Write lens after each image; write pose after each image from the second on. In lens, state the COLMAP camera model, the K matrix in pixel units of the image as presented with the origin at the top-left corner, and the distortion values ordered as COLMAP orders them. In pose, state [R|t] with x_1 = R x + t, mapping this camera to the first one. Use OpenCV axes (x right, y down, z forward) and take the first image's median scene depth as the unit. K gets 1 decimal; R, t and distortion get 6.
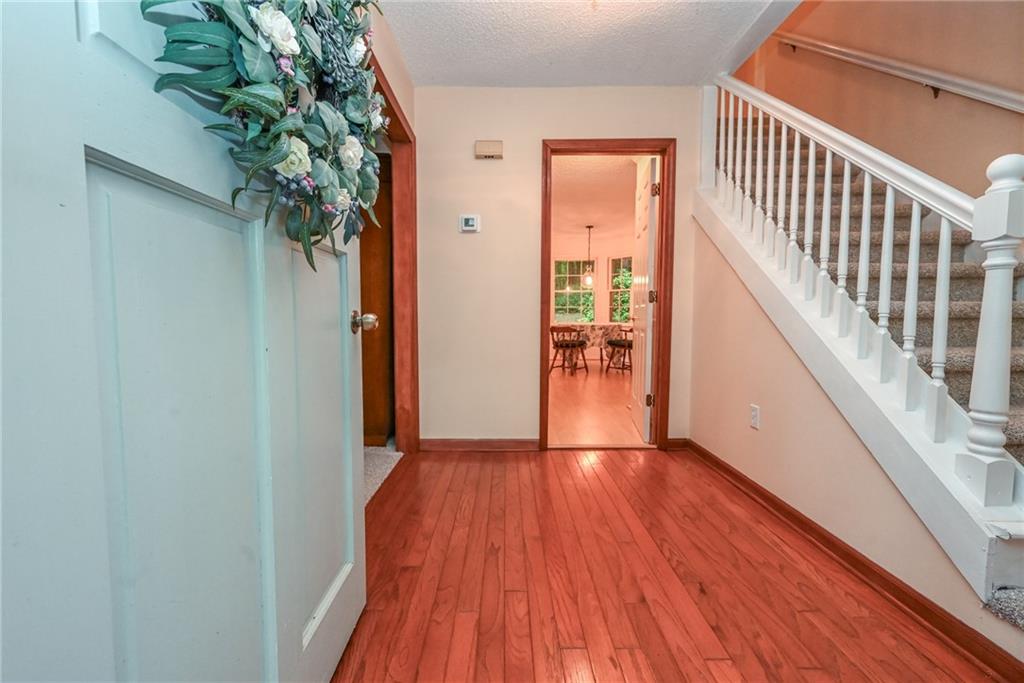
lens RADIAL K [[405.4, 0, 504.8], [0, 405.4, 339.8], [0, 0, 1]] dist [-0.002299, 0.000655]
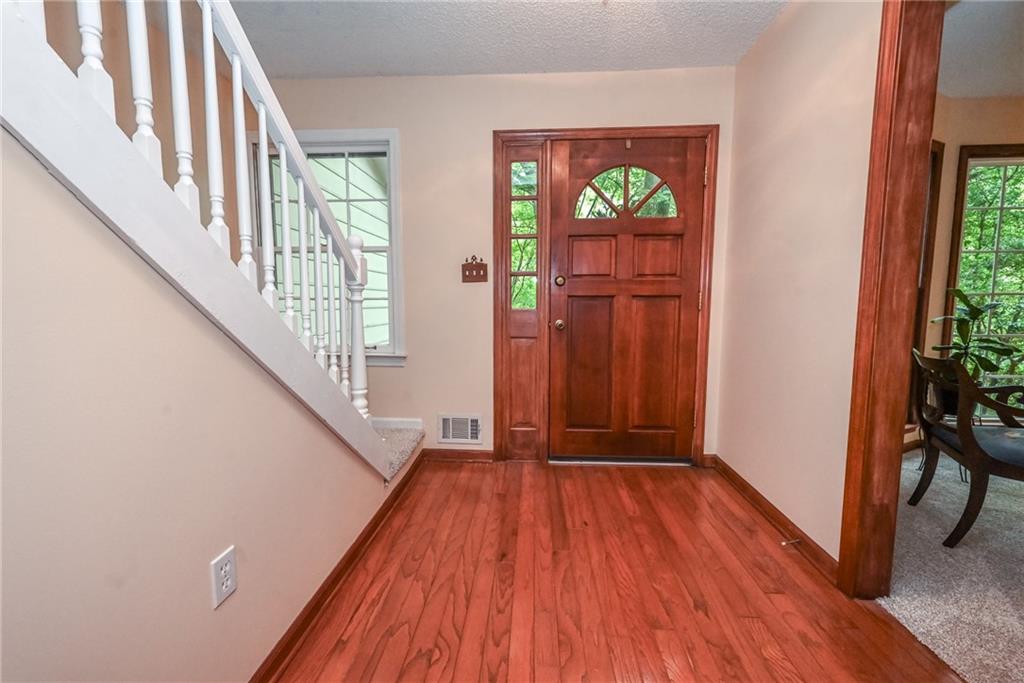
lens RADIAL K [[405.4, 0, 508.0], [0, 405.4, 336.0], [0, 0, 1]] dist [-0.002299, 0.000655]
pose [[-0.997573, -0.005704, 0.069397, 0.228666], [0.004942, 0.988327, 0.152267, -0.138362], [-0.069455, 0.152241, -0.985900, 1.237627]]
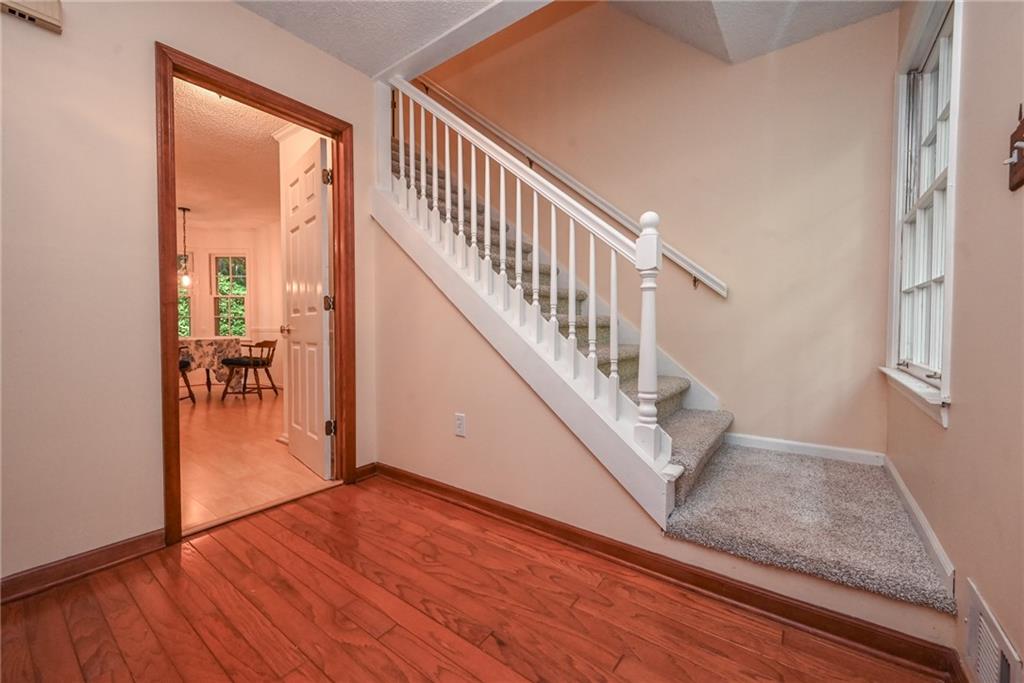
lens RADIAL K [[405.4, 0, 508.0], [0, 405.4, 338.6], [0, 0, 1]] dist [-0.002299, 0.000655]
pose [[0.602882, -0.022955, 0.797500, -0.099706], [0.049969, 0.998710, -0.009029, -0.009077], [-0.796264, 0.045294, 0.603251, 0.254902]]
